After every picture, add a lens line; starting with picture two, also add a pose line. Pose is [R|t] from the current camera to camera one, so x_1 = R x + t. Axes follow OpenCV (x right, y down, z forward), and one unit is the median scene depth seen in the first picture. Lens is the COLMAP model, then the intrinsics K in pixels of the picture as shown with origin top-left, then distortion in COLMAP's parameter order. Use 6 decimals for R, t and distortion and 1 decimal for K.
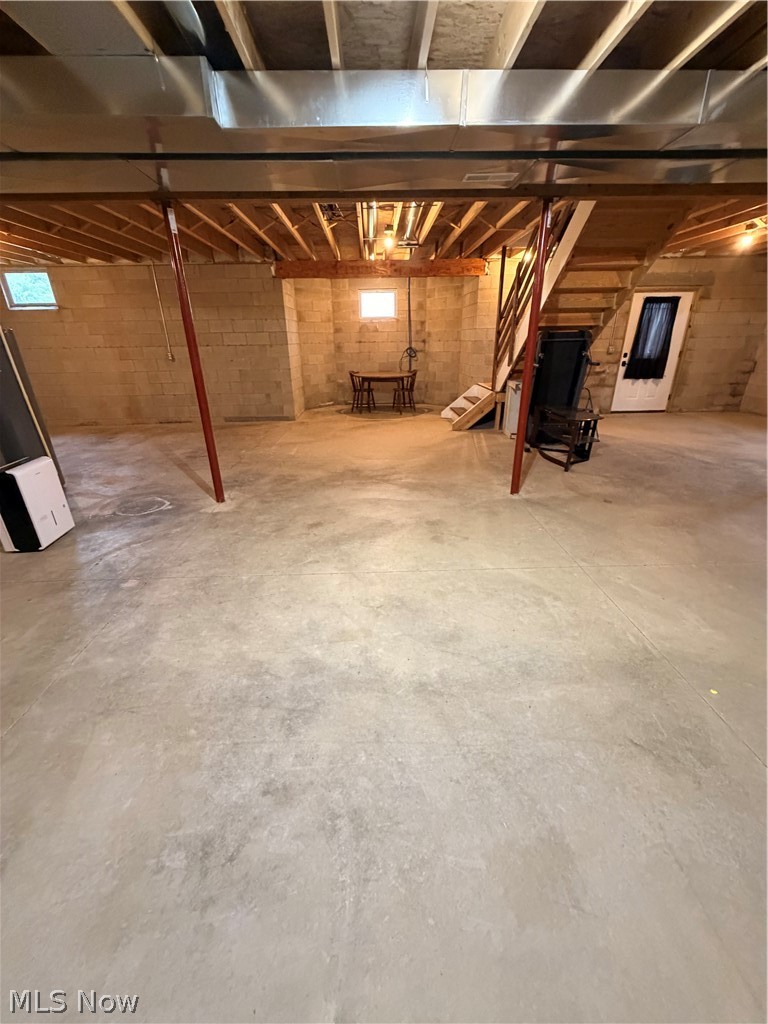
lens RADIAL K [[406.7, 0, 383.0], [0, 406.7, 510.1], [0, 0, 1]] dist [0.000358, -0.000220]
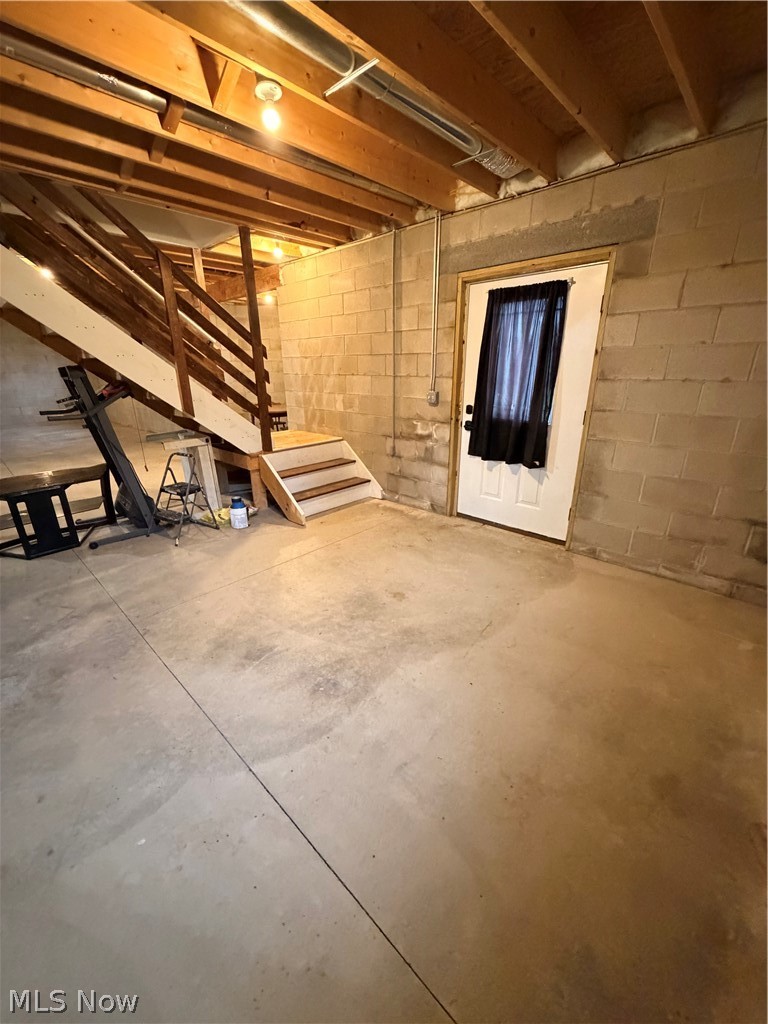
lens RADIAL K [[406.7, 0, 383.0], [0, 406.7, 510.1], [0, 0, 1]] dist [0.000358, -0.000220]
pose [[0.706415, 0.246780, -0.663384, 0.900056], [-0.276681, 0.958953, 0.062104, -0.270644], [0.651480, 0.139675, 0.745698, 0.591272]]
